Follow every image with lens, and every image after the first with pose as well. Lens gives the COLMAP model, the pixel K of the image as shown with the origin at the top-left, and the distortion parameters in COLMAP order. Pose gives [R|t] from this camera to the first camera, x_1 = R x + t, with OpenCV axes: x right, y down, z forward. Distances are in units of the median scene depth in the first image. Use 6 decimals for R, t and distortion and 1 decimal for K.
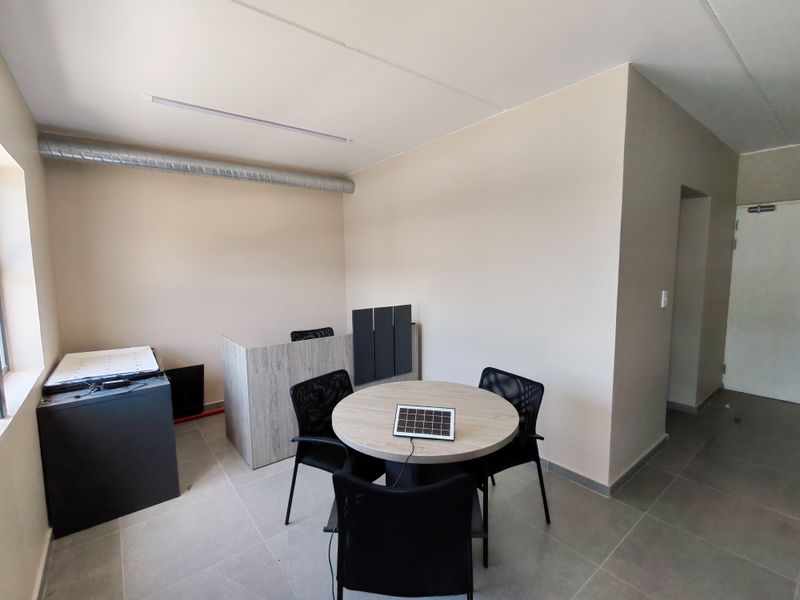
lens RADIAL K [[365.9, 0, 397.1], [0, 365.9, 302.2], [0, 0, 1]] dist [-0.005246, 0.002359]
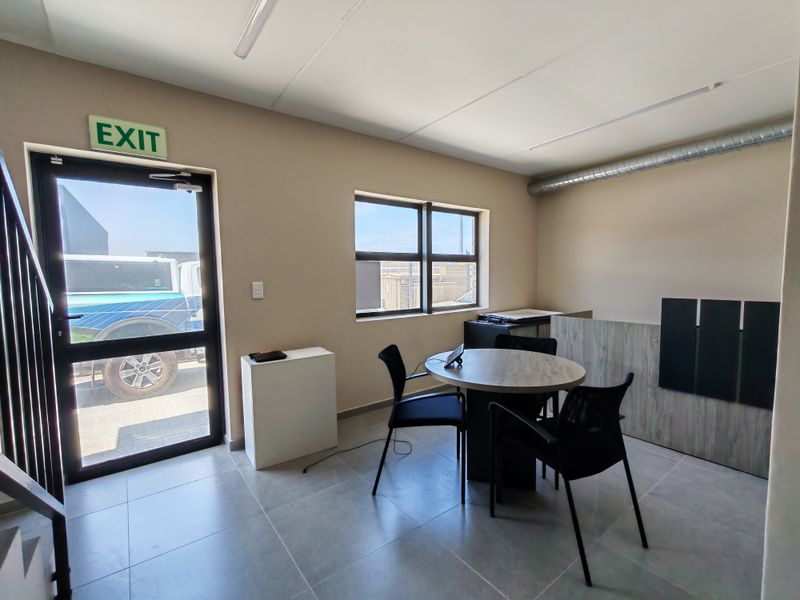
lens RADIAL K [[365.9, 0, 400.4], [0, 365.9, 301.0], [0, 0, 1]] dist [-0.005246, 0.002359]
pose [[-0.026568, 0.086967, -0.995857, 0.795083], [-0.076504, 0.993110, 0.088768, -0.000851], [0.996715, 0.078545, -0.019732, 0.424239]]
